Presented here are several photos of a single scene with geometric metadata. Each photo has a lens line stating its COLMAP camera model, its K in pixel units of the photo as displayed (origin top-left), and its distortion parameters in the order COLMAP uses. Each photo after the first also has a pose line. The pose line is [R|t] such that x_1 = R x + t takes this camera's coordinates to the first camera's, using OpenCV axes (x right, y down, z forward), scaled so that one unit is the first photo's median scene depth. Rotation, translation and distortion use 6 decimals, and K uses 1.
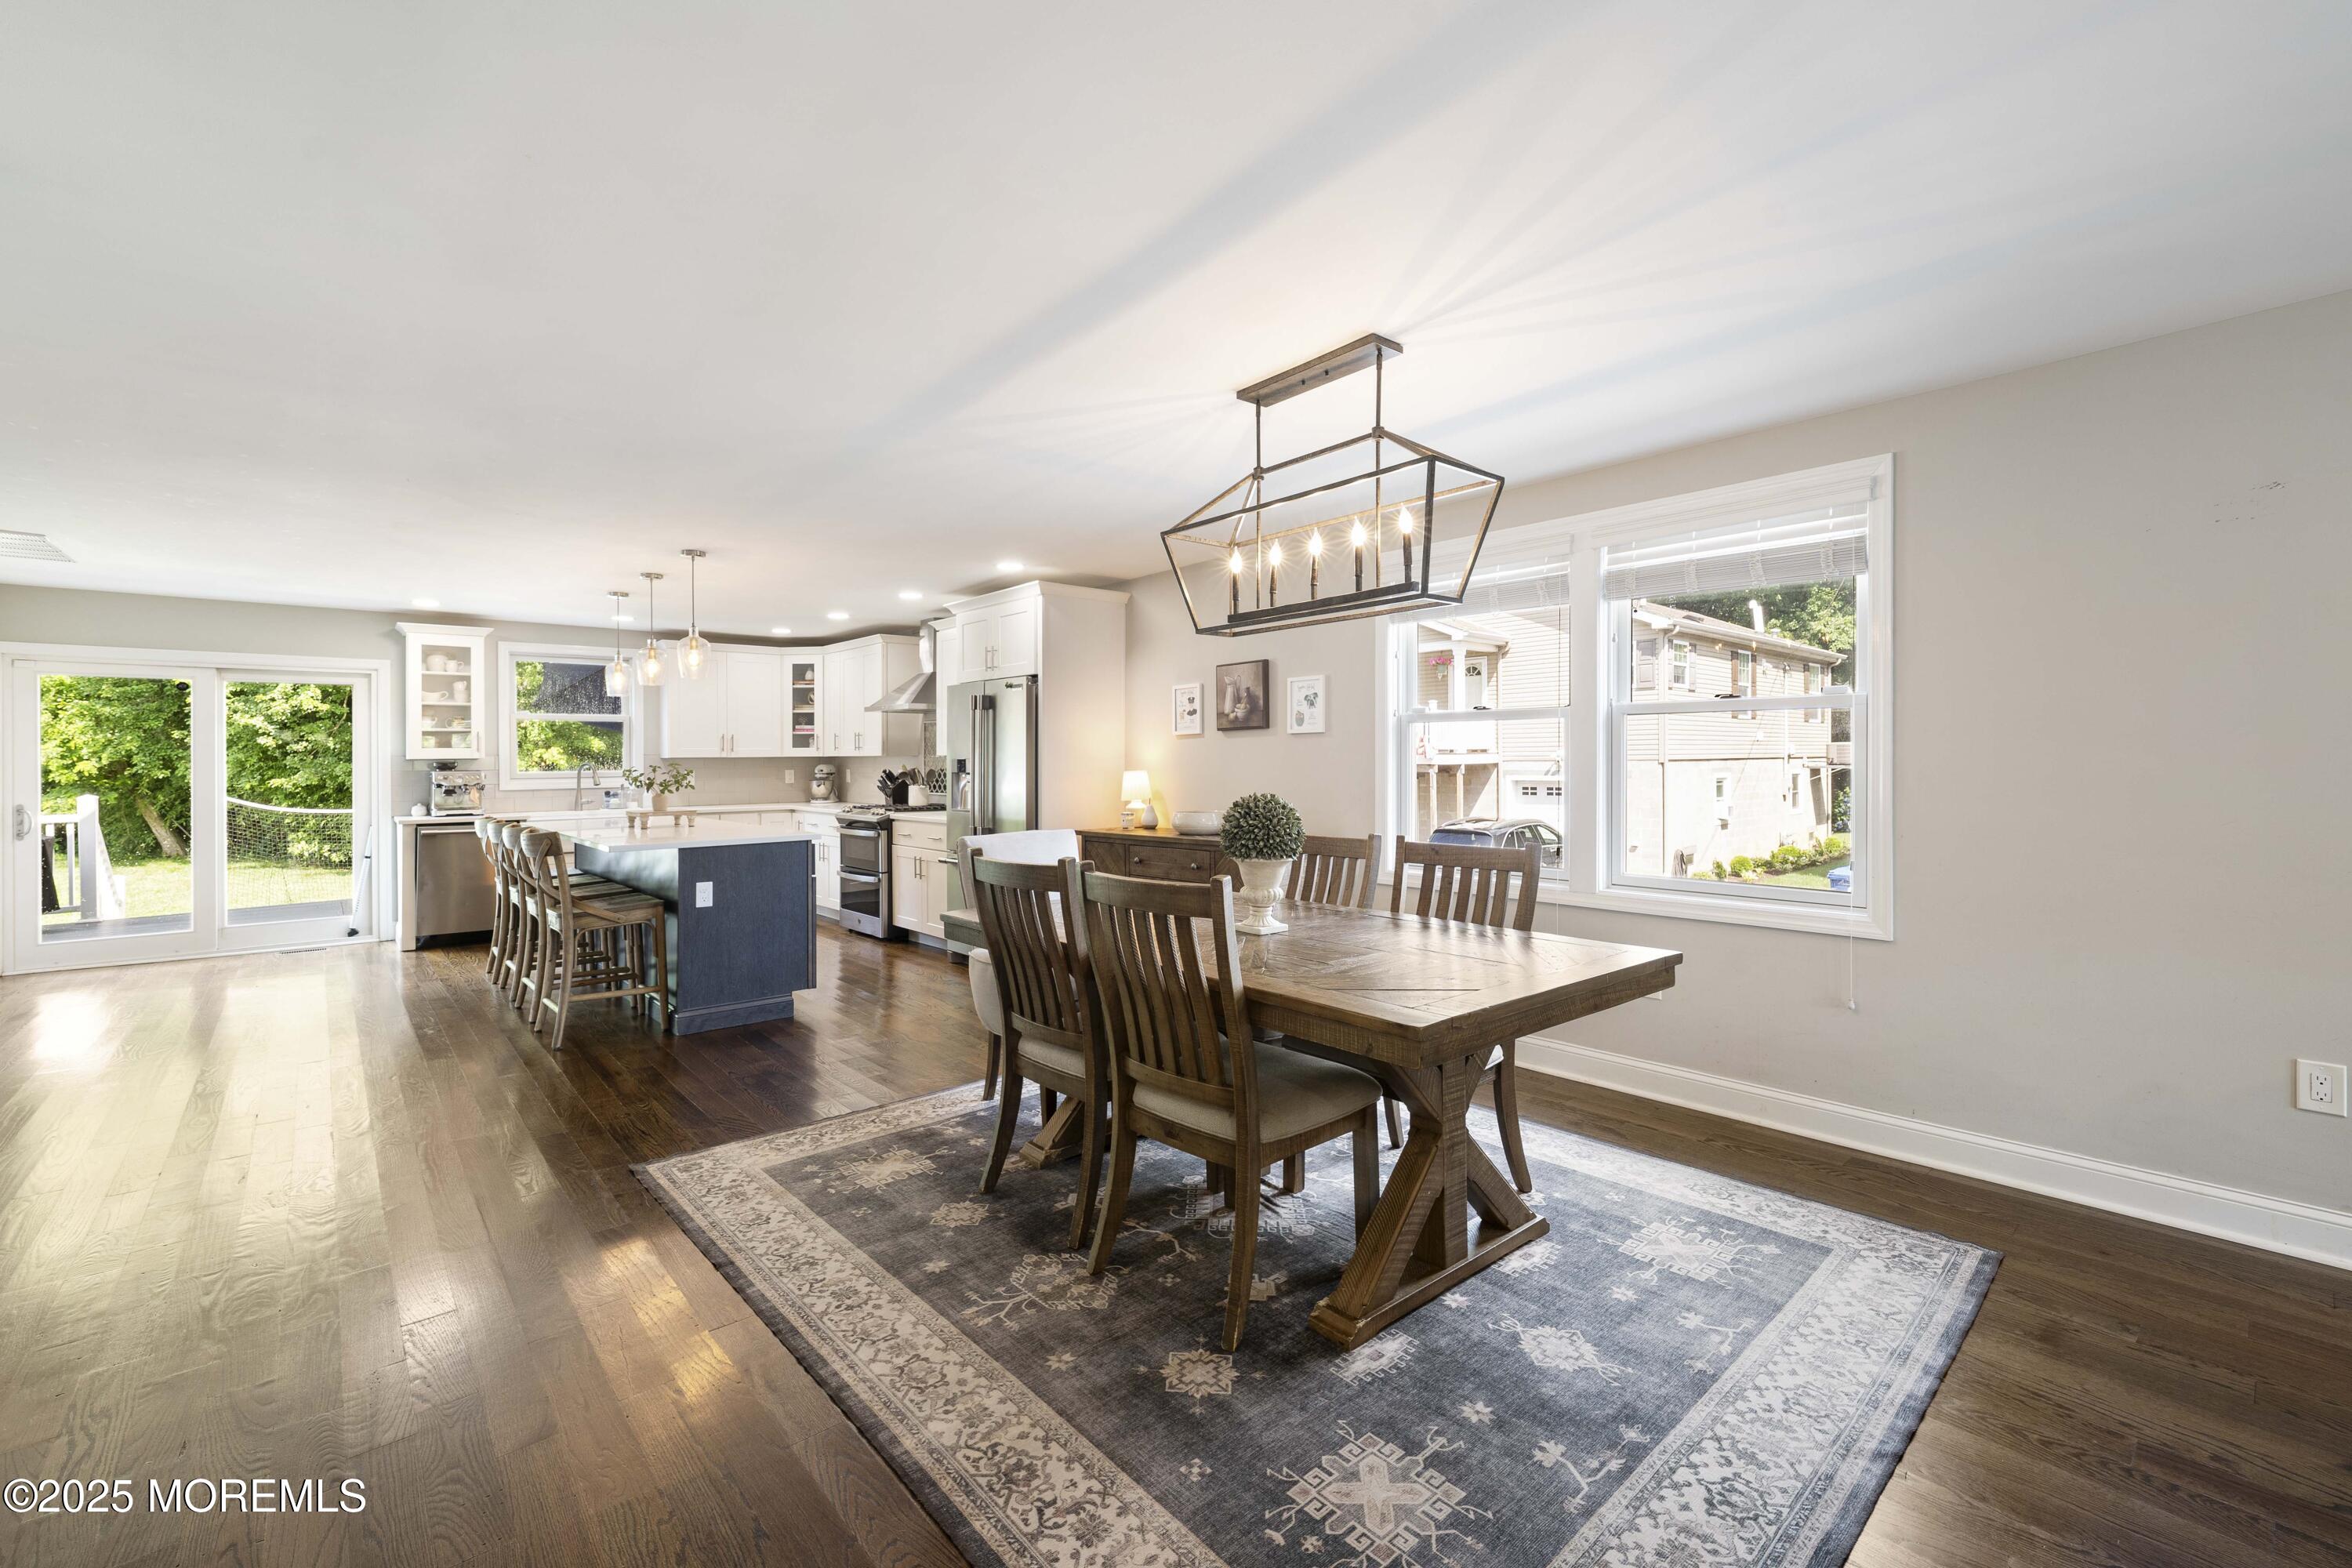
lens RADIAL K [[984.4, 0, 1176.0], [0, 984.4, 784.0], [0, 0, 1]] dist [0.001275, 0.000011]
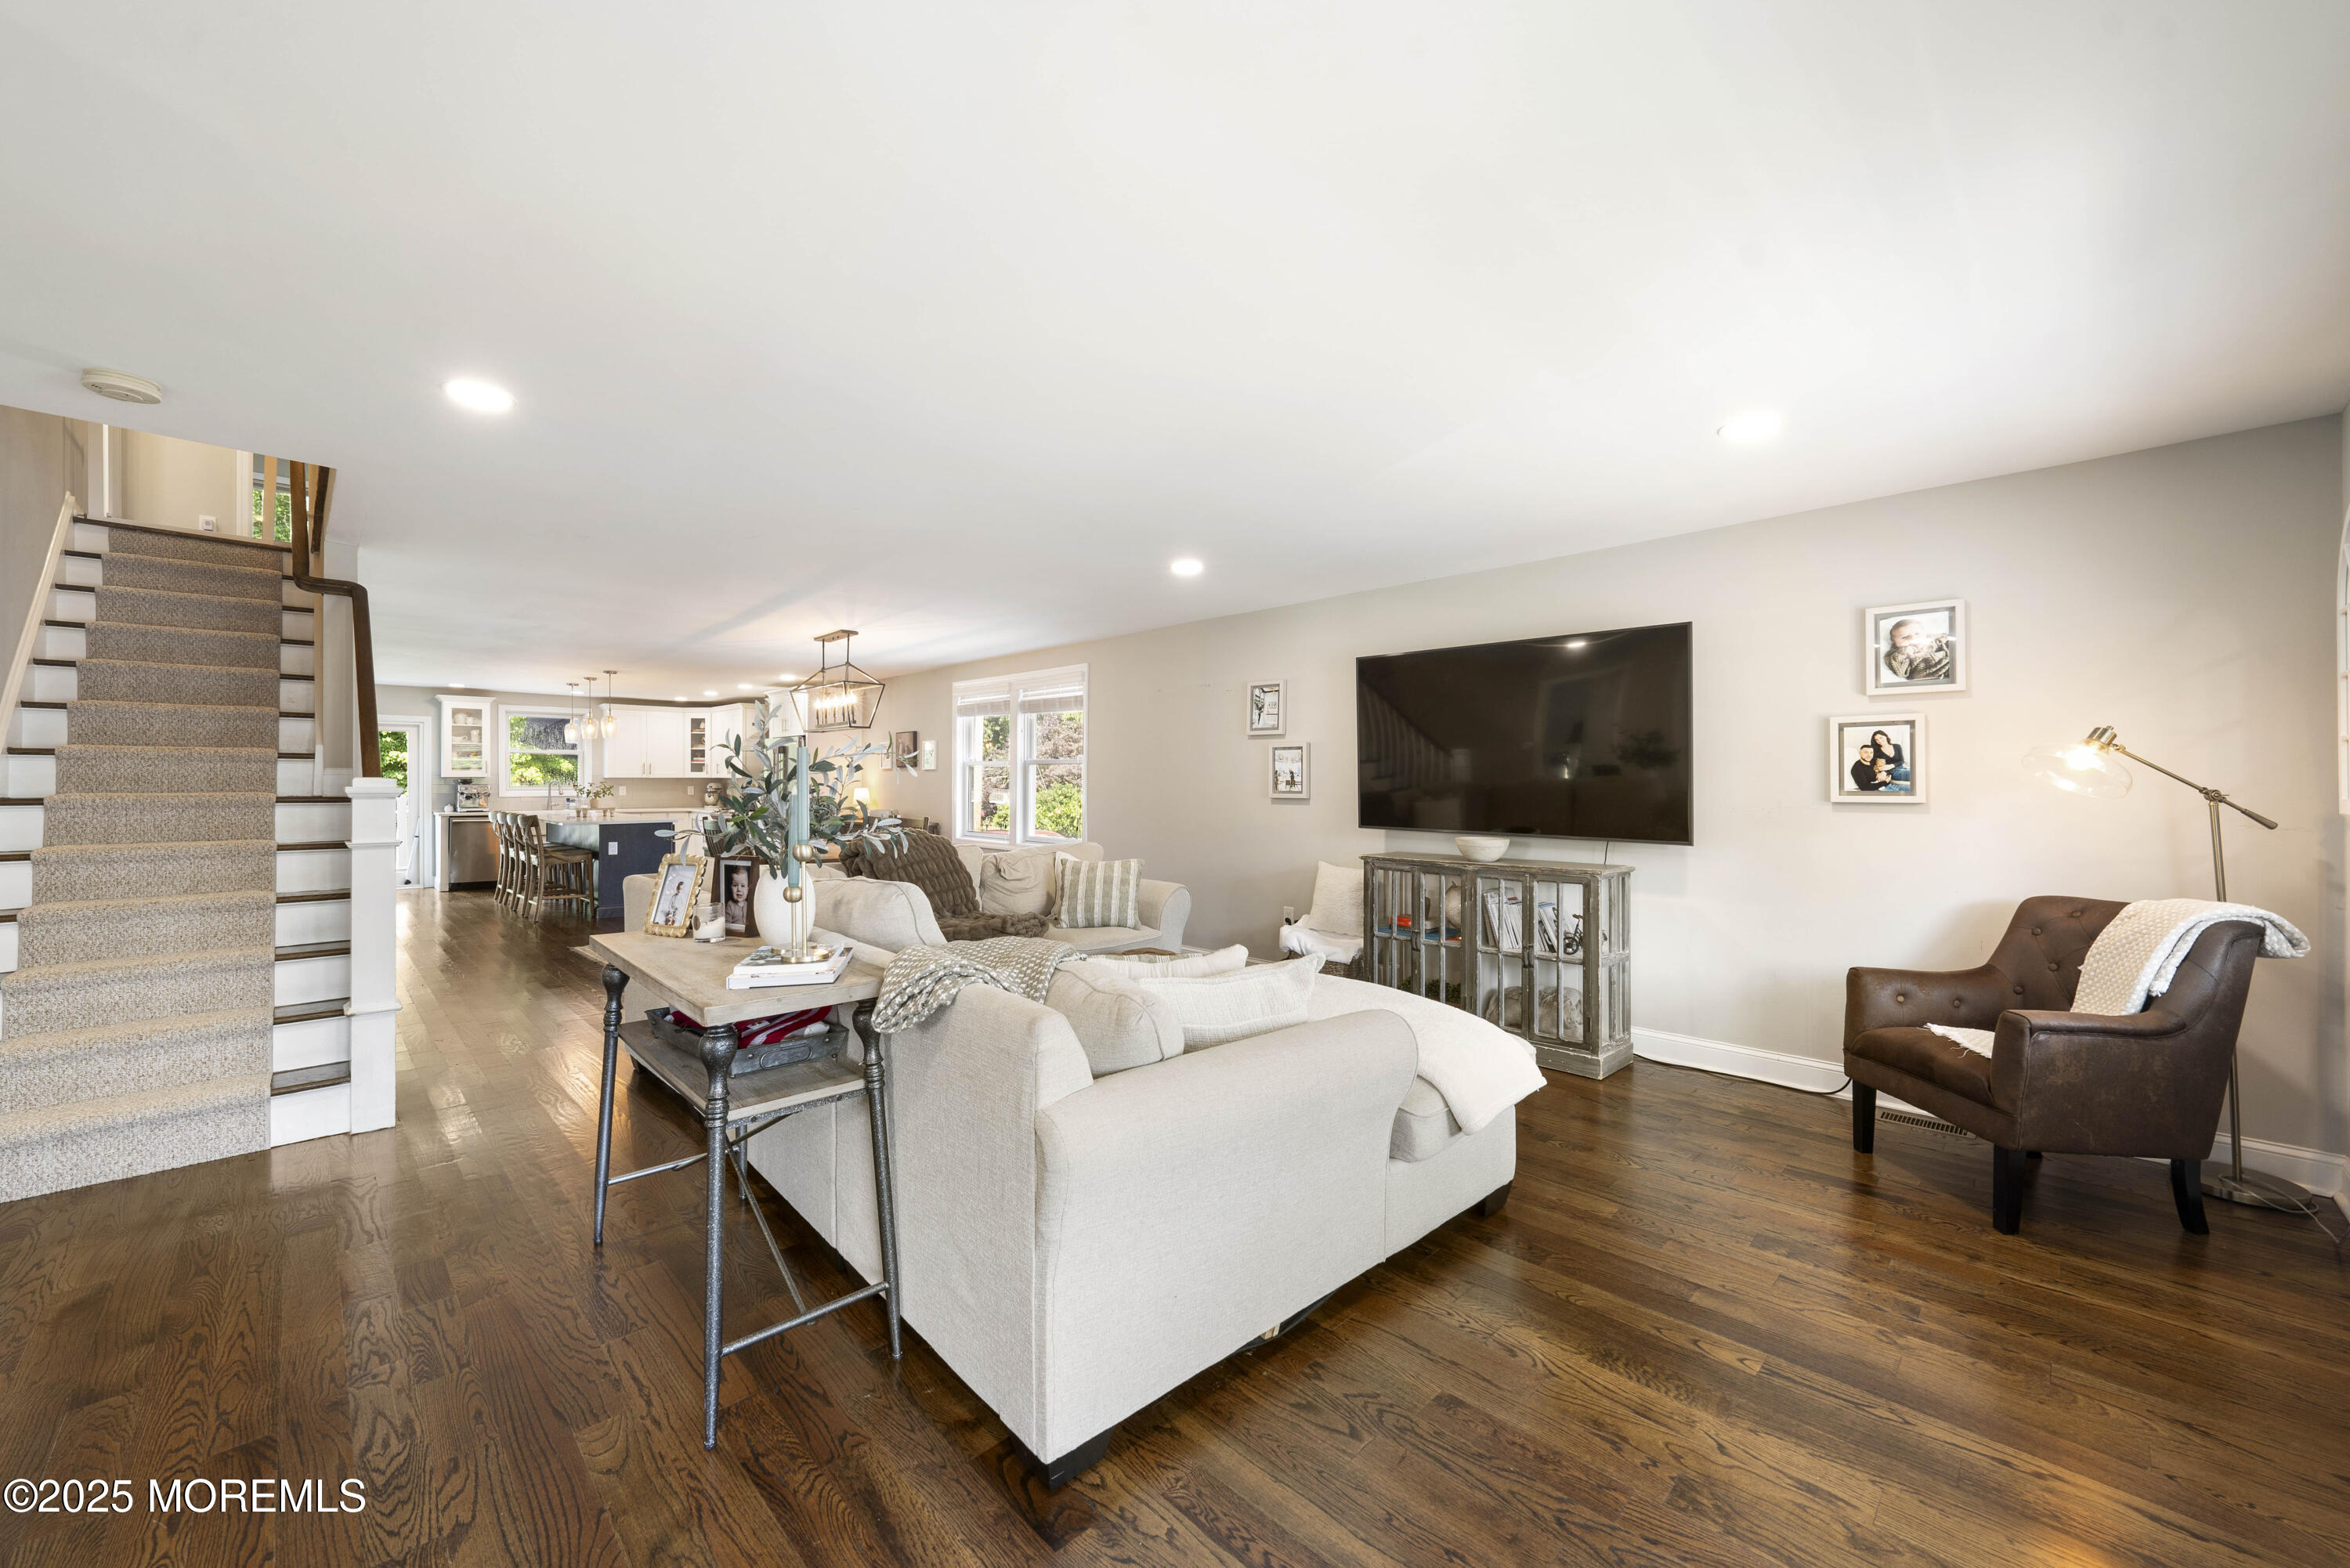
lens RADIAL K [[920.3, 0, 1168.2], [0, 920.3, 810.1], [0, 0, 1]] dist [-0.000876, -0.000041]
pose [[0.999035, 0.008763, 0.043045, 0.371091], [-0.009069, 0.999935, 0.006923, 0.008213], [-0.042982, -0.007307, 0.999049, -0.596725]]
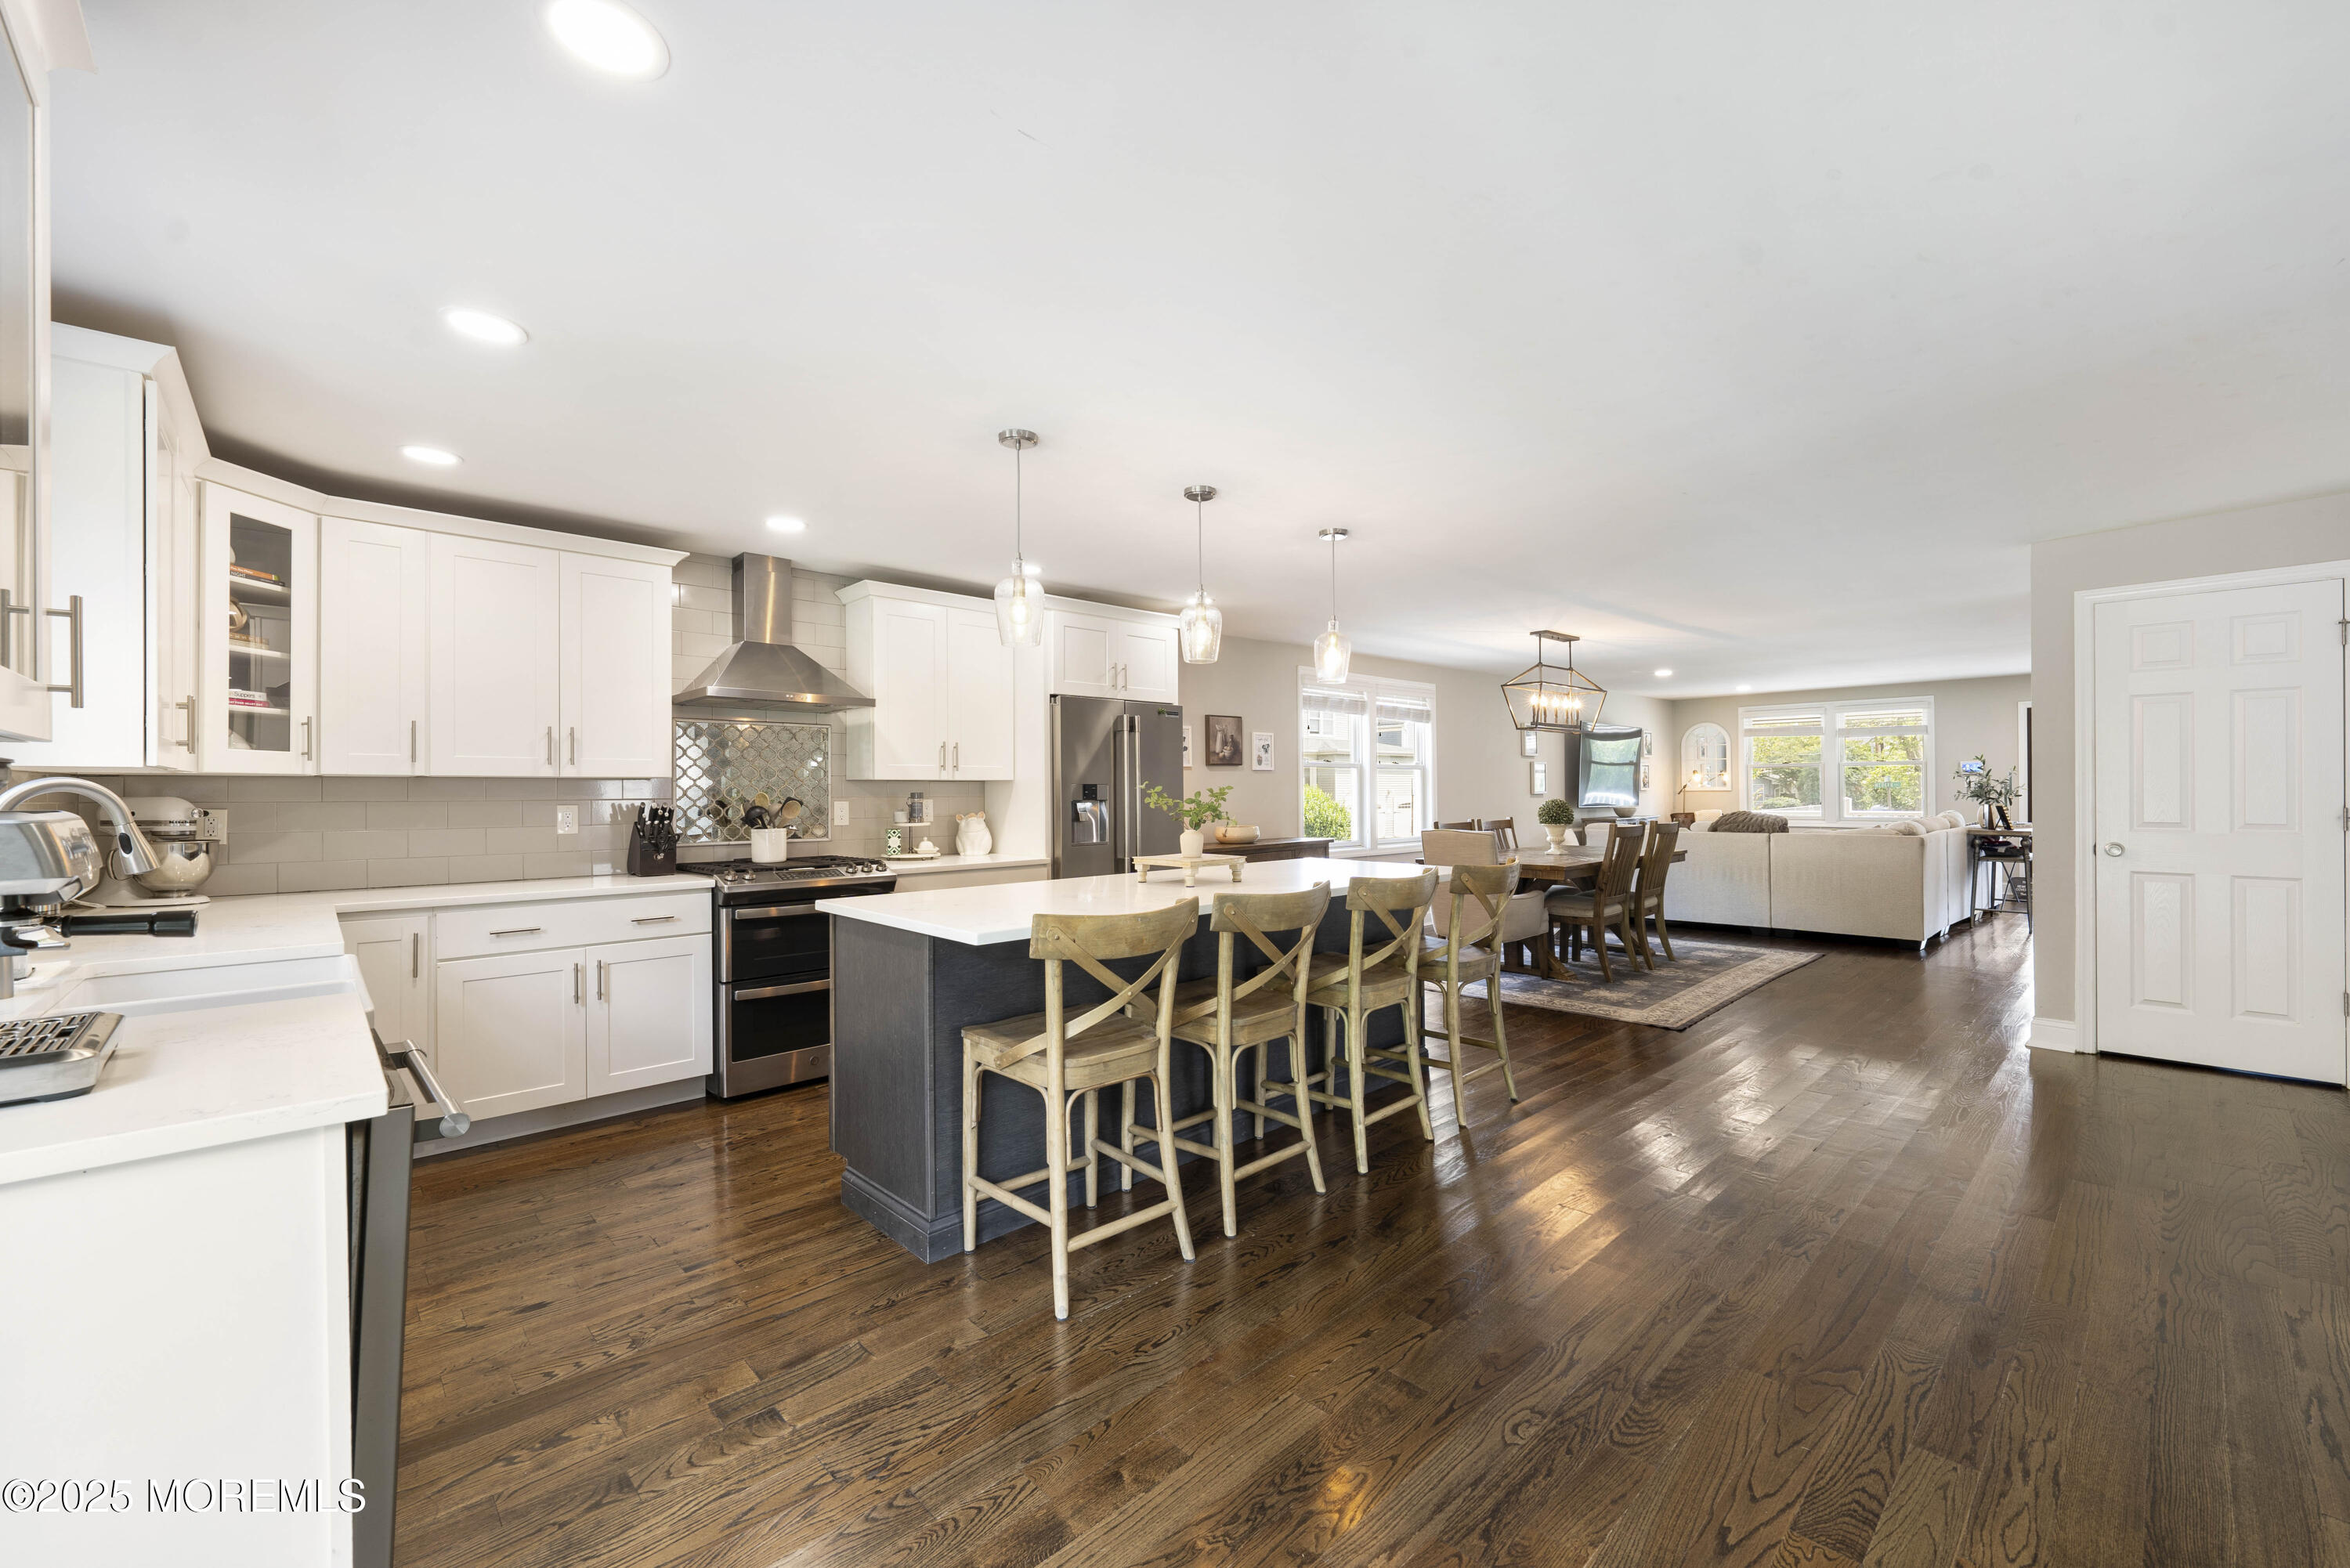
lens RADIAL K [[983.5, 0, 1175.0], [0, 983.5, 784.0], [0, 0, 1]] dist [0.001275, 0.000011]
pose [[-0.017386, 0.006279, 0.999829, -0.931057], [0.021253, 0.999757, -0.005909, -0.017646], [-0.999623, 0.021147, -0.017515, 0.805842]]
